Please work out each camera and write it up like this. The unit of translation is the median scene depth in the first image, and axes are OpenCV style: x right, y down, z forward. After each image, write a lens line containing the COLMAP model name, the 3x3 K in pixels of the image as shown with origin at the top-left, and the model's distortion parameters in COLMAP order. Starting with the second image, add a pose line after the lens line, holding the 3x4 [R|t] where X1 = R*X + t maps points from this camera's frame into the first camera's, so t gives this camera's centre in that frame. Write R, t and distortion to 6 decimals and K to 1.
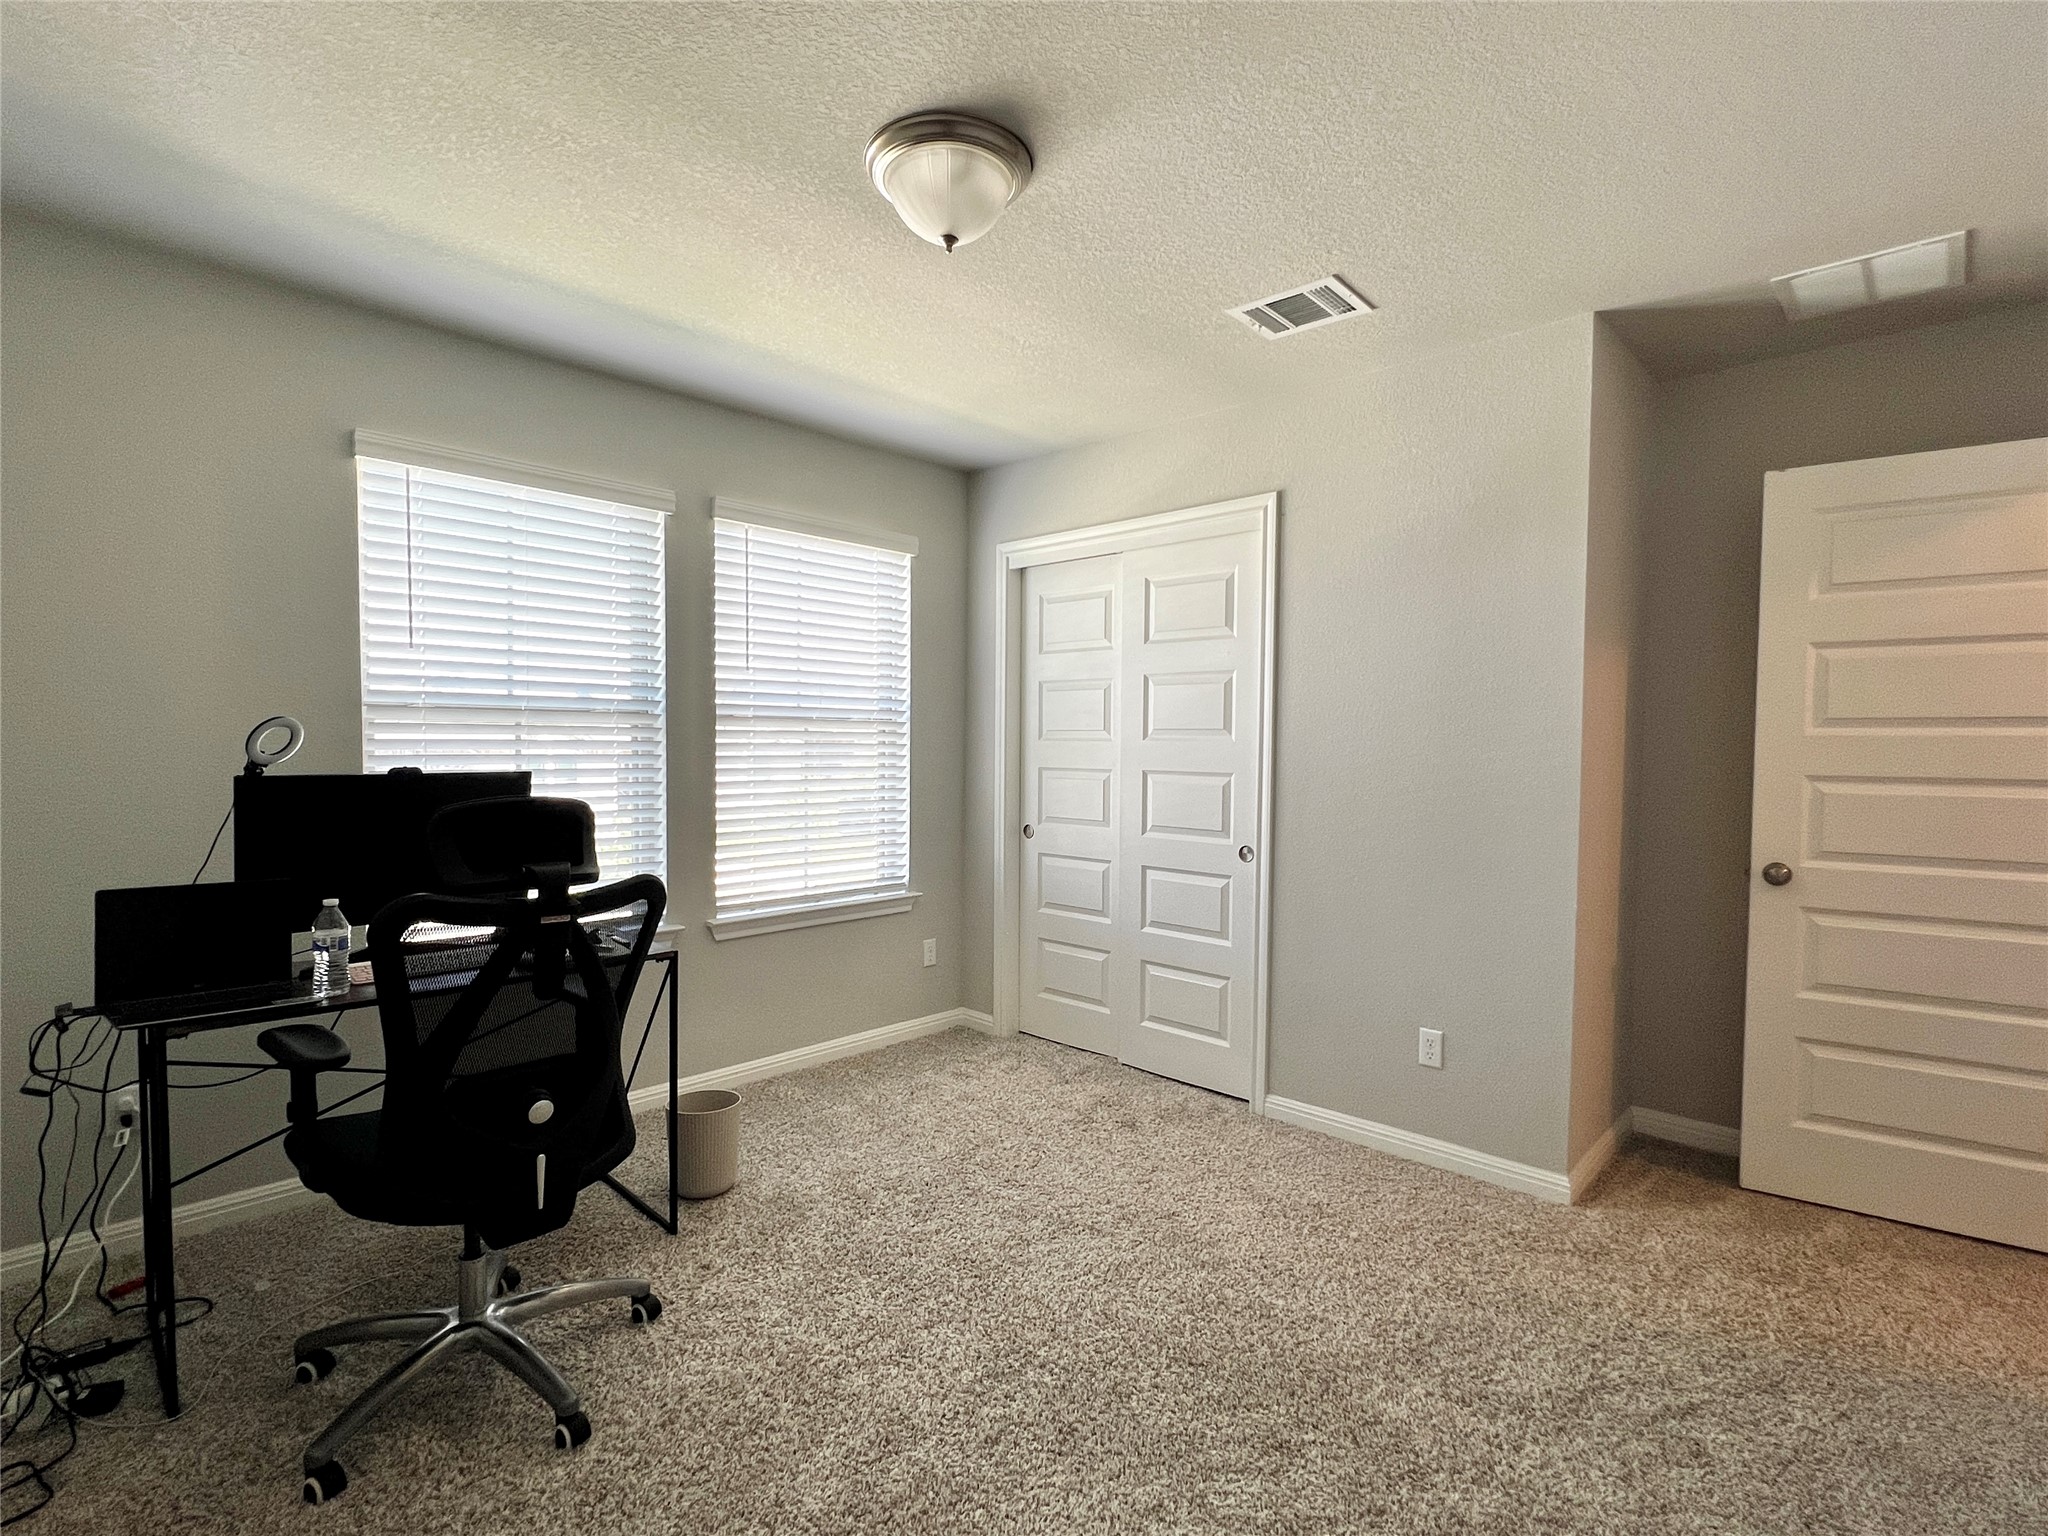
lens RADIAL K [[981.1, 0, 1018.6], [0, 981.1, 767.9], [0, 0, 1]] dist [0.003905, -0.000044]
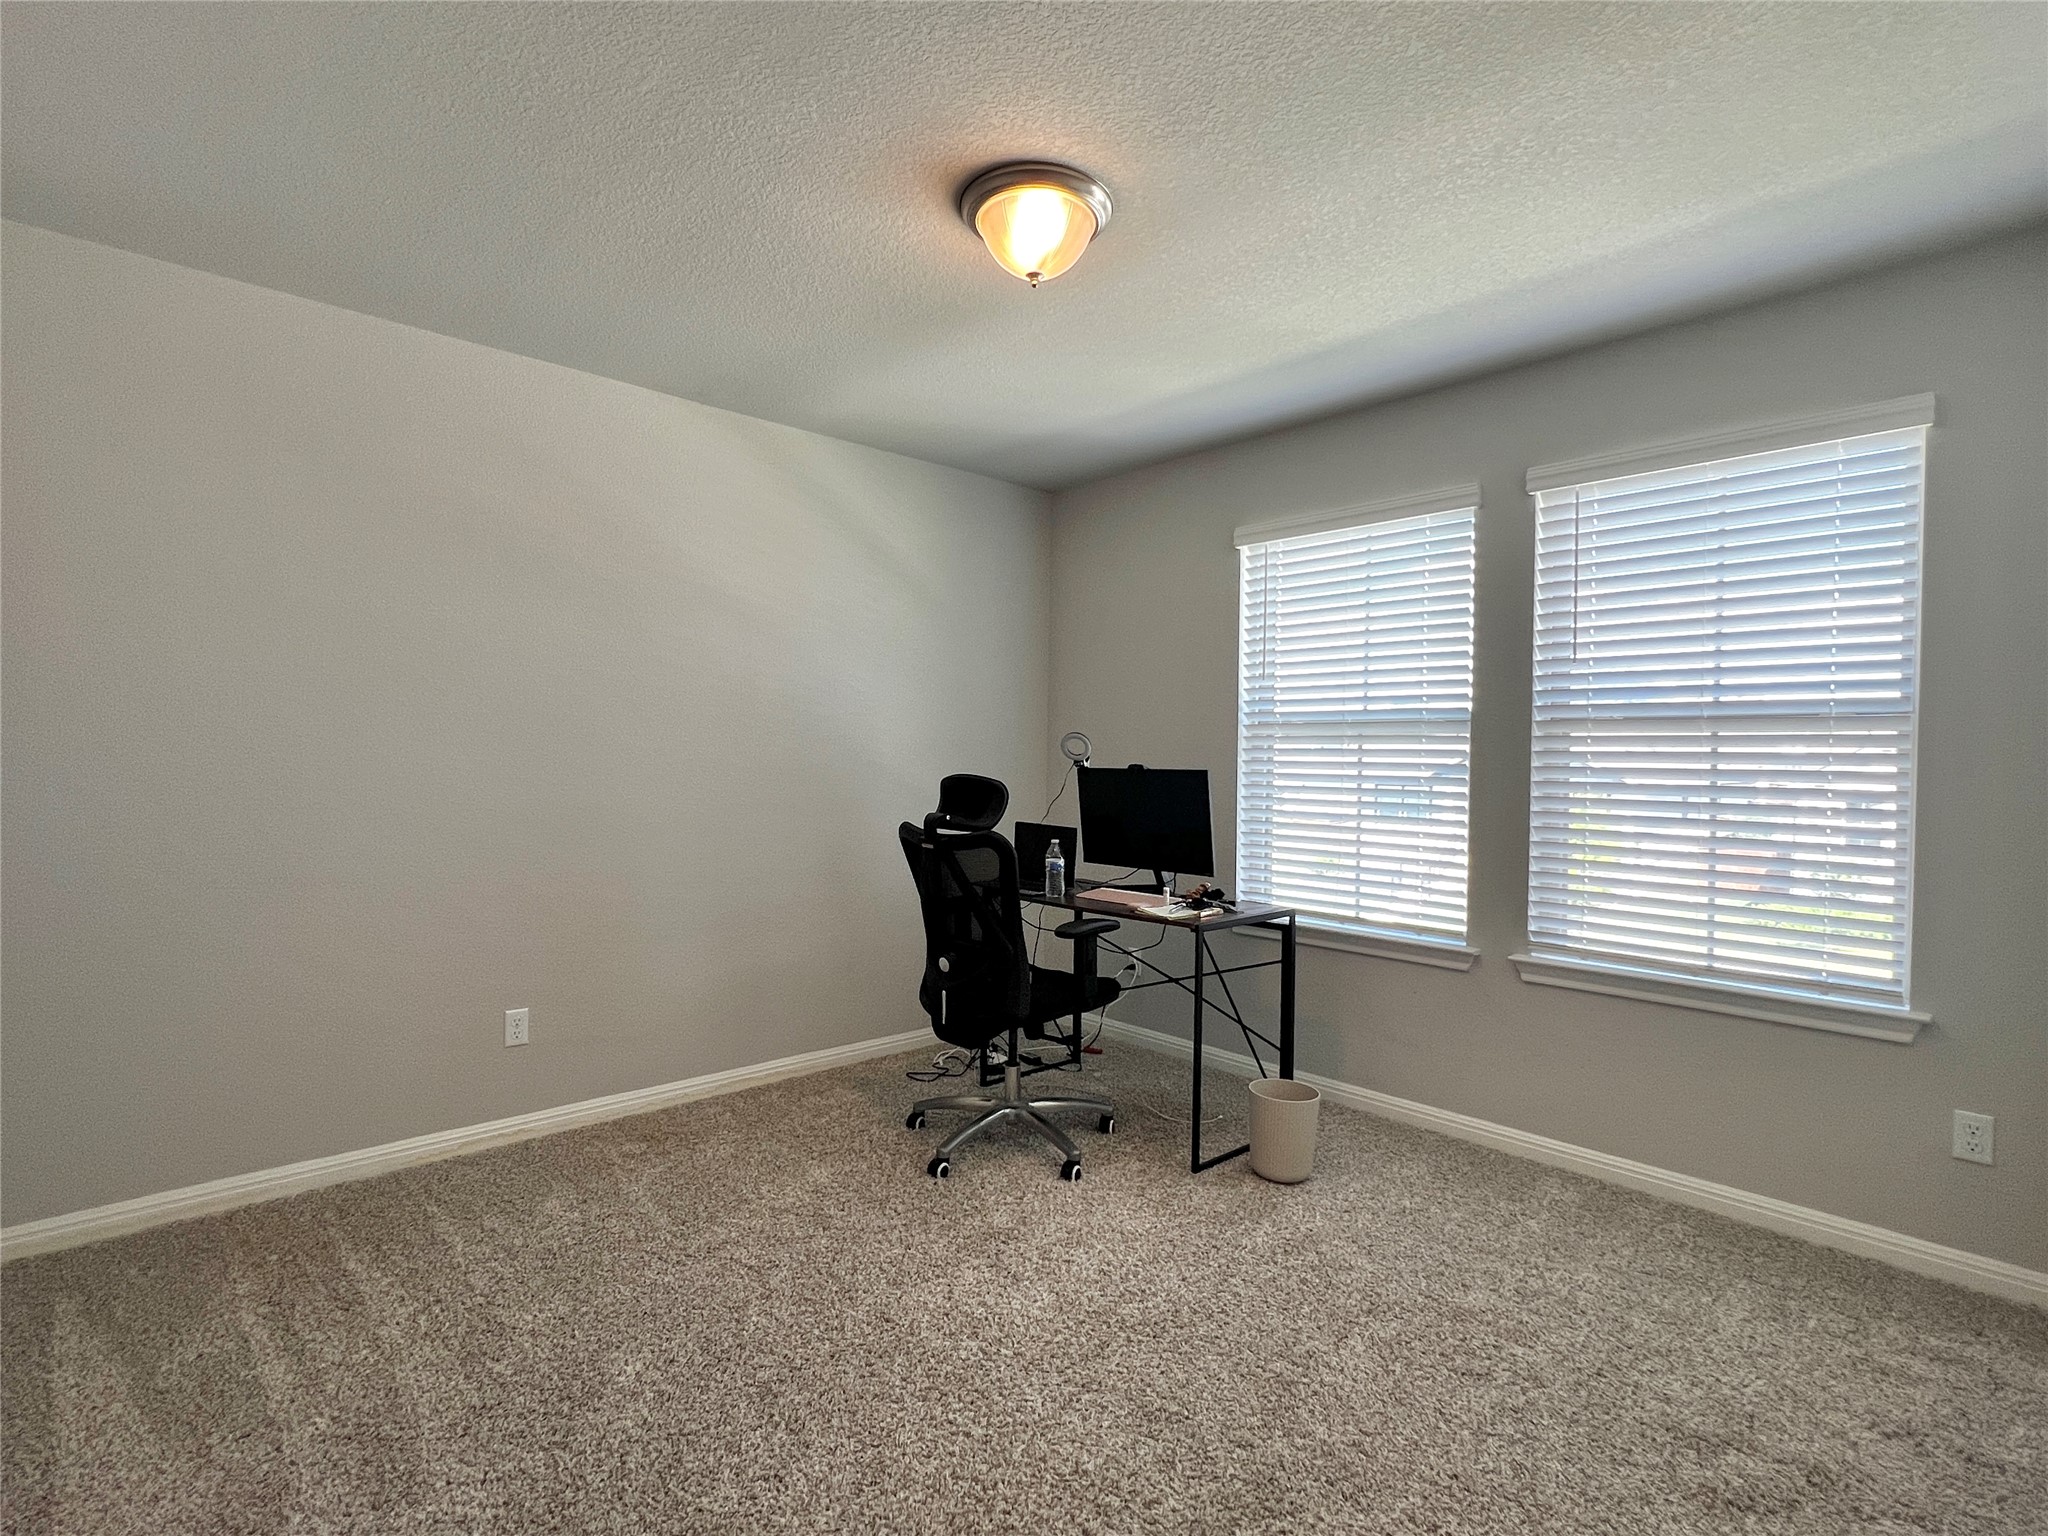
lens RADIAL K [[981.1, 0, 1013.5], [0, 981.1, 774.5], [0, 0, 1]] dist [0.003905, -0.000044]
pose [[-0.040691, 0.020350, -0.998964, 0.573854], [-0.031830, 0.999259, 0.021653, -0.010299], [0.998665, 0.032679, -0.040013, 0.581134]]
